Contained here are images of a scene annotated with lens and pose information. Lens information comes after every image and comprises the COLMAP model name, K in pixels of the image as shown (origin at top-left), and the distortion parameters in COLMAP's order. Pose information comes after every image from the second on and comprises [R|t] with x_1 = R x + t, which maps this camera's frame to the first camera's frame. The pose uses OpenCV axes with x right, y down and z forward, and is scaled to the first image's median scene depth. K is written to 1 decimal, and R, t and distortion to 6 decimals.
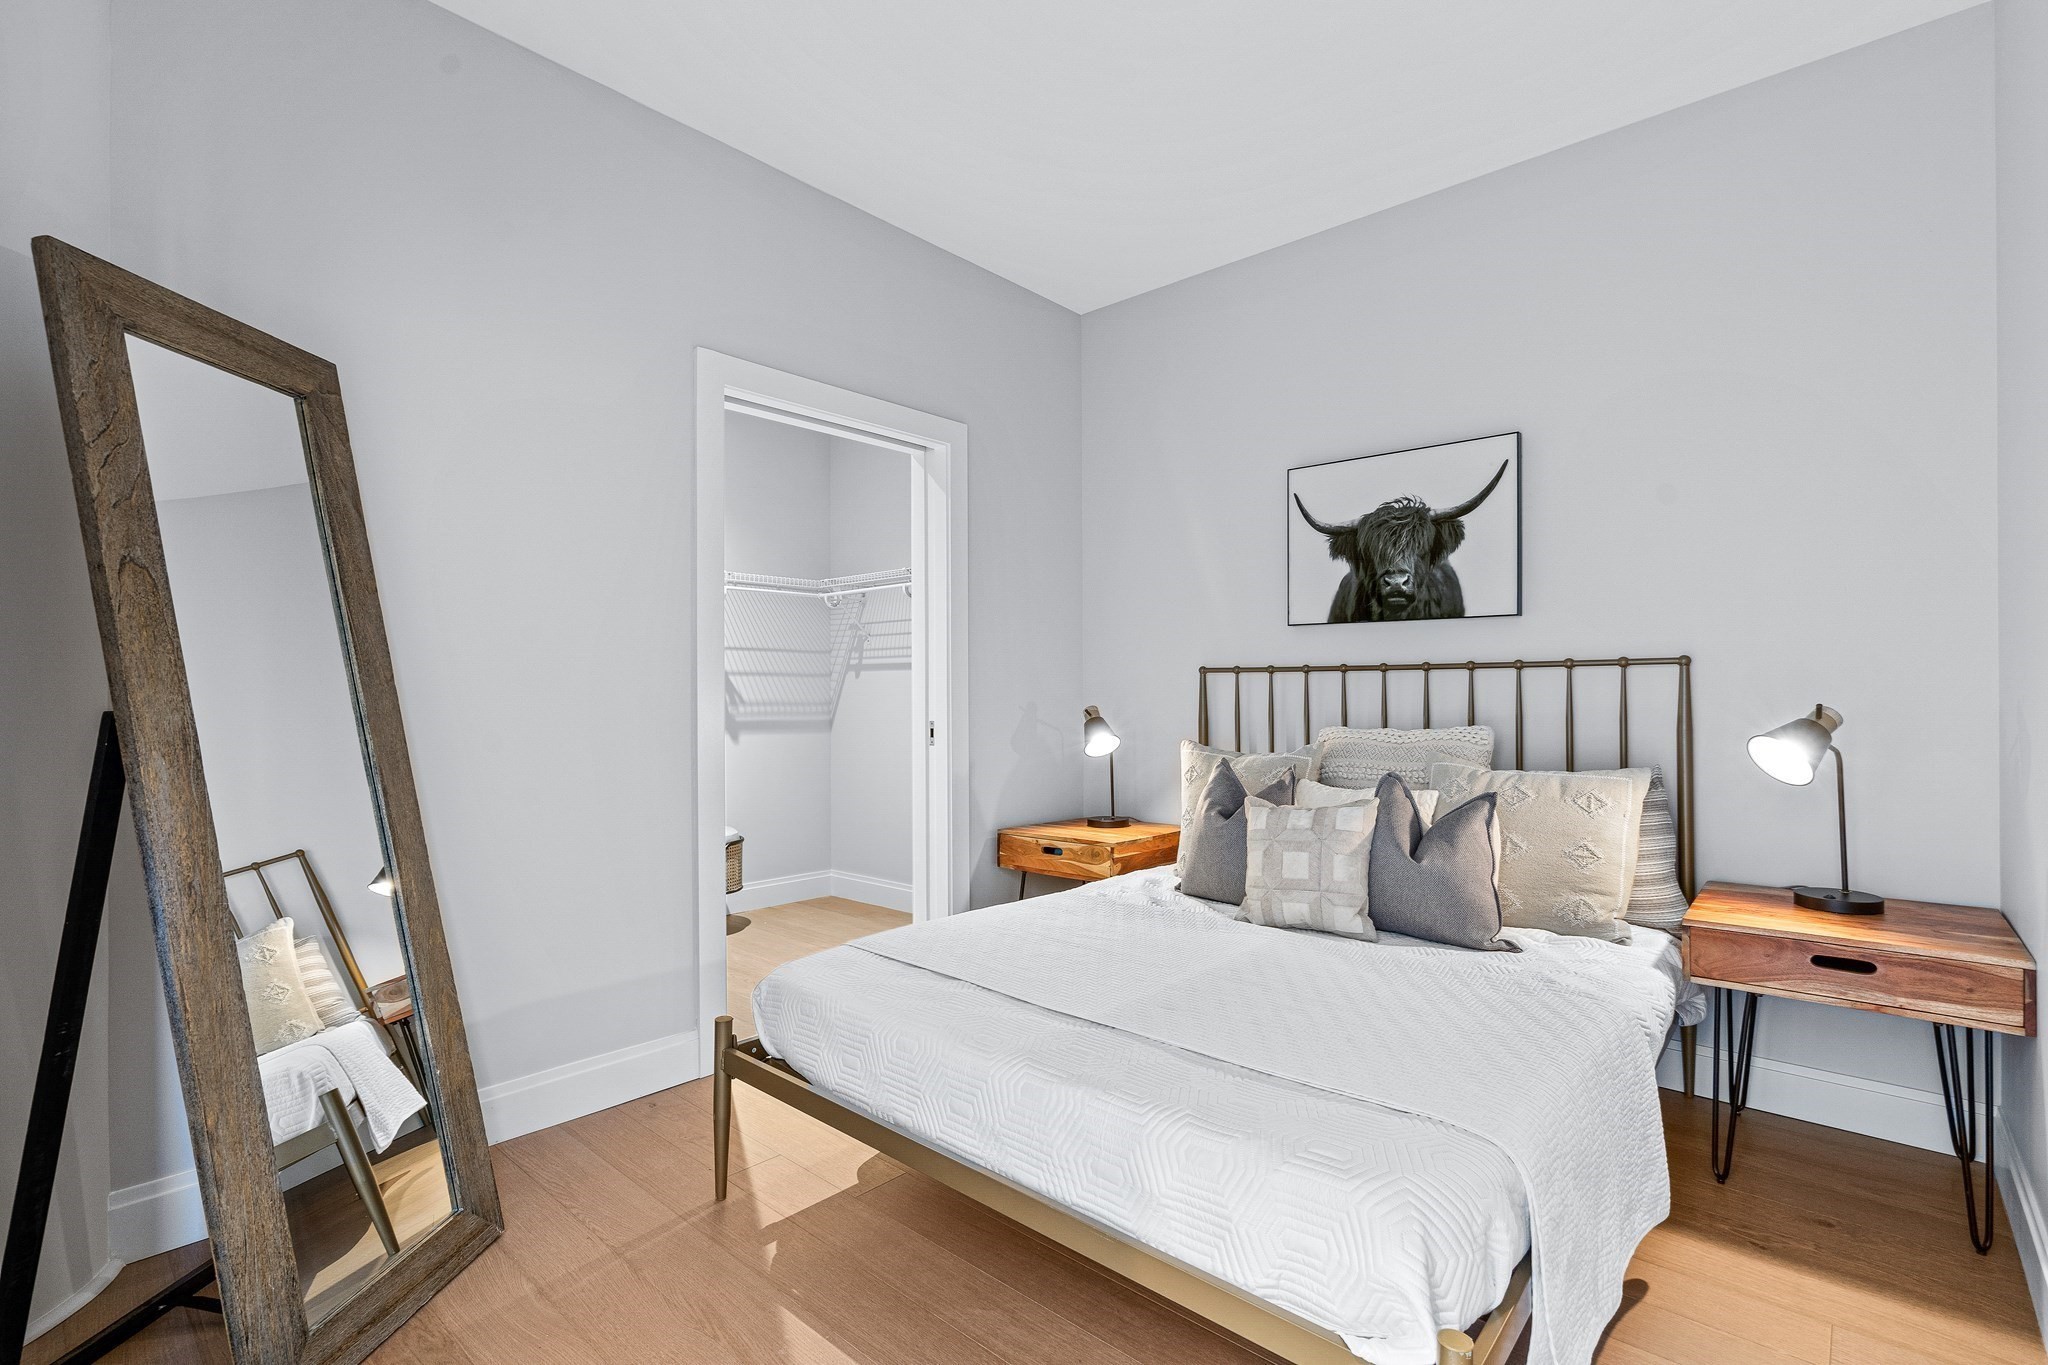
lens RADIAL K [[942.2, 0, 1024.0], [0, 942.2, 682.5], [0, 0, 1]] dist [0.000644, 0.000967]
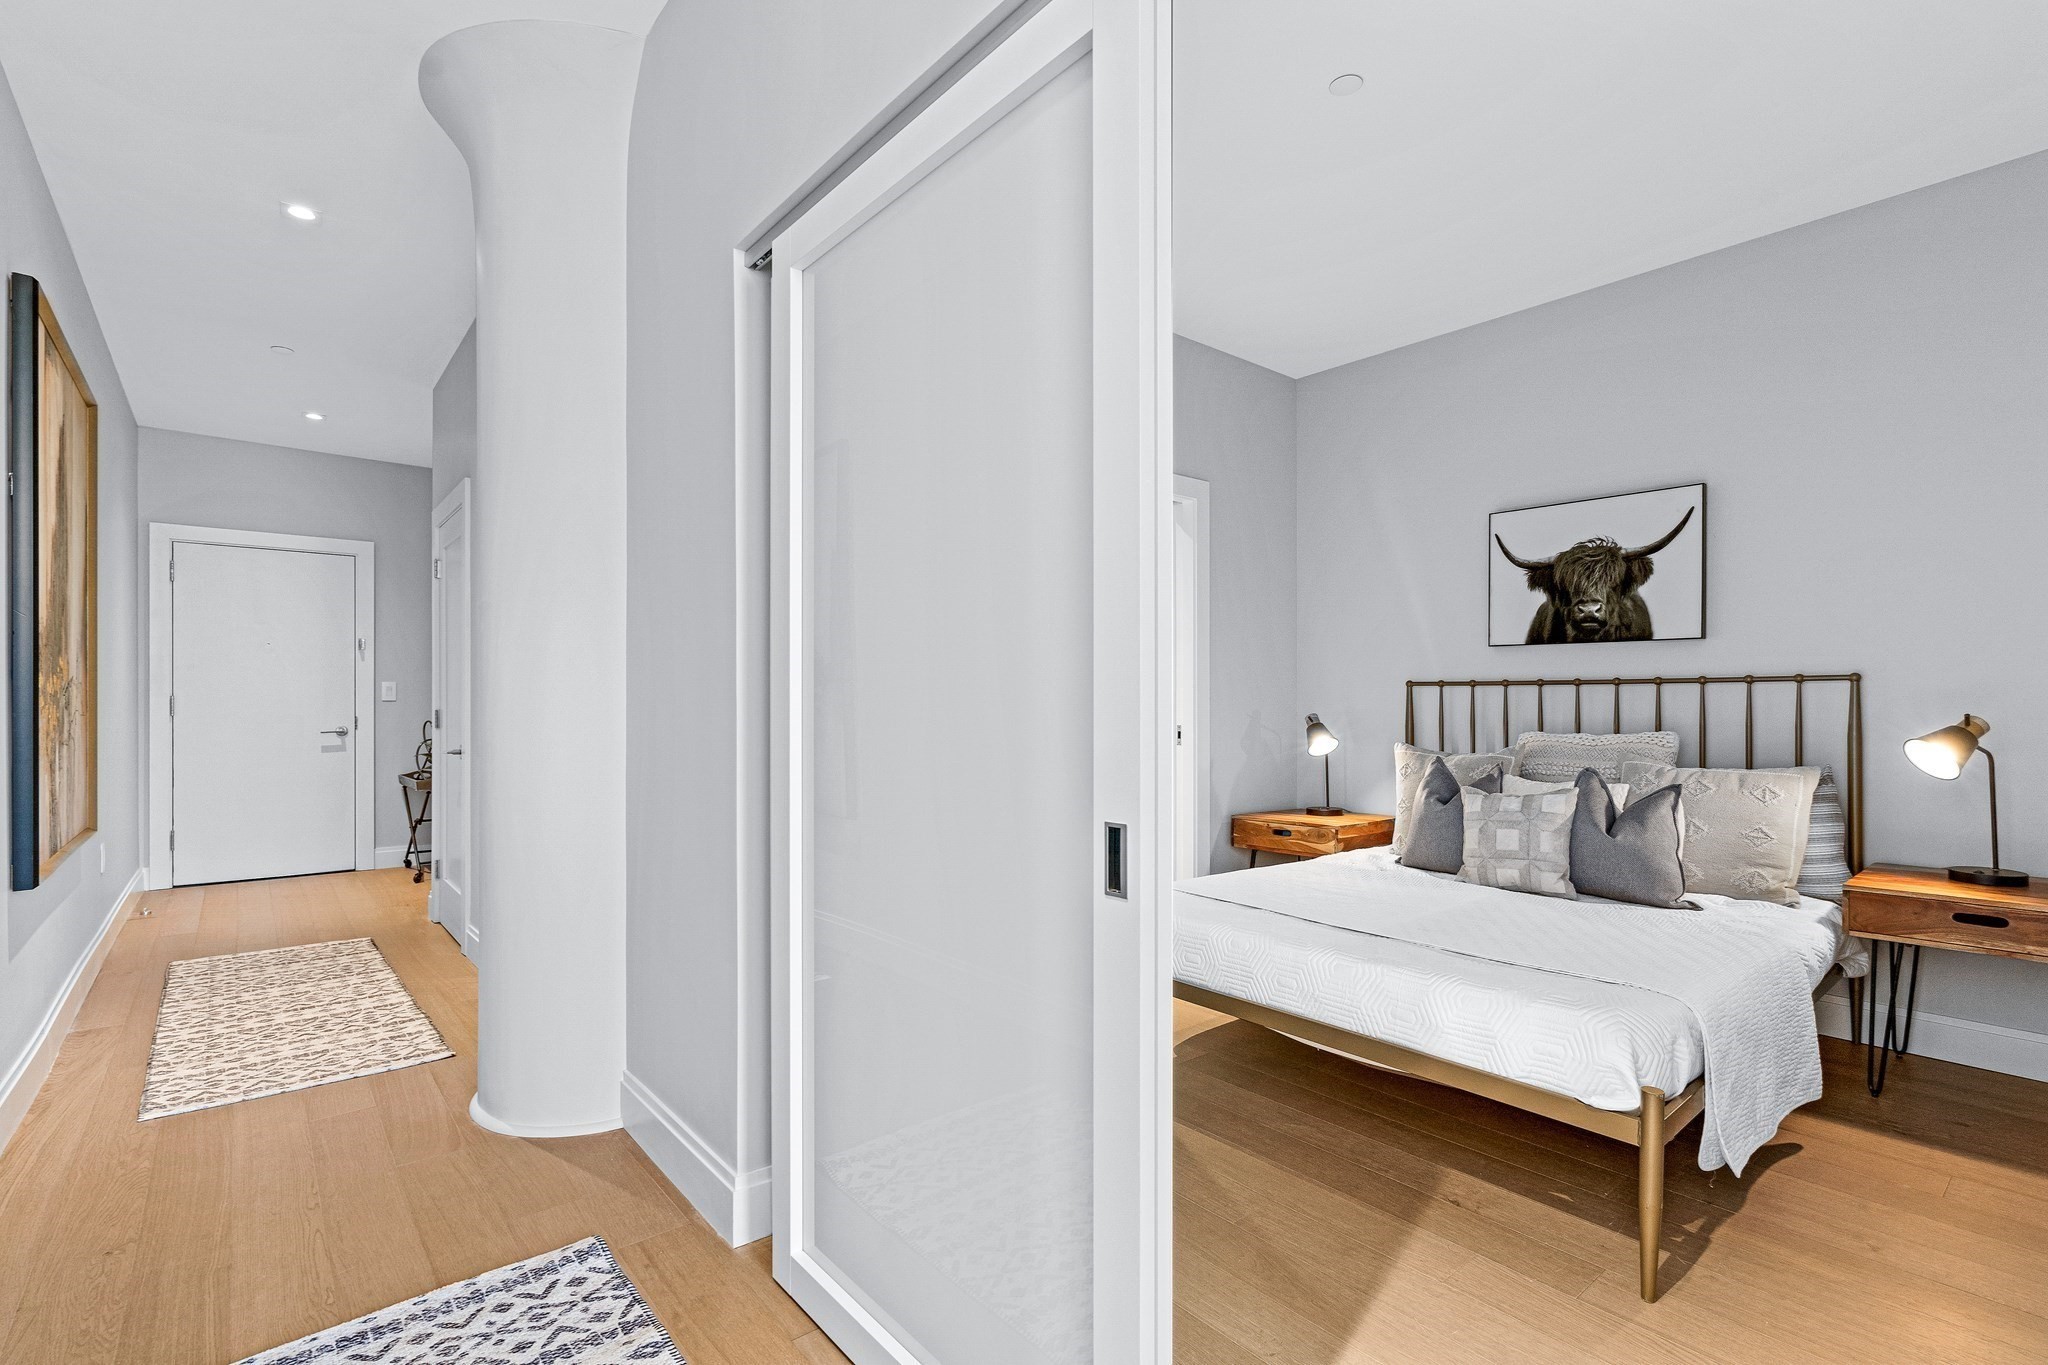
lens RADIAL K [[942.9, 0, 1023.3], [0, 942.9, 699.2], [0, 0, 1]] dist [0.002641, -0.000101]
pose [[0.989719, 0.002910, -0.142999, -0.162509], [-0.001749, 0.999964, 0.008247, -0.003585], [0.143017, -0.007912, 0.989689, -0.321487]]
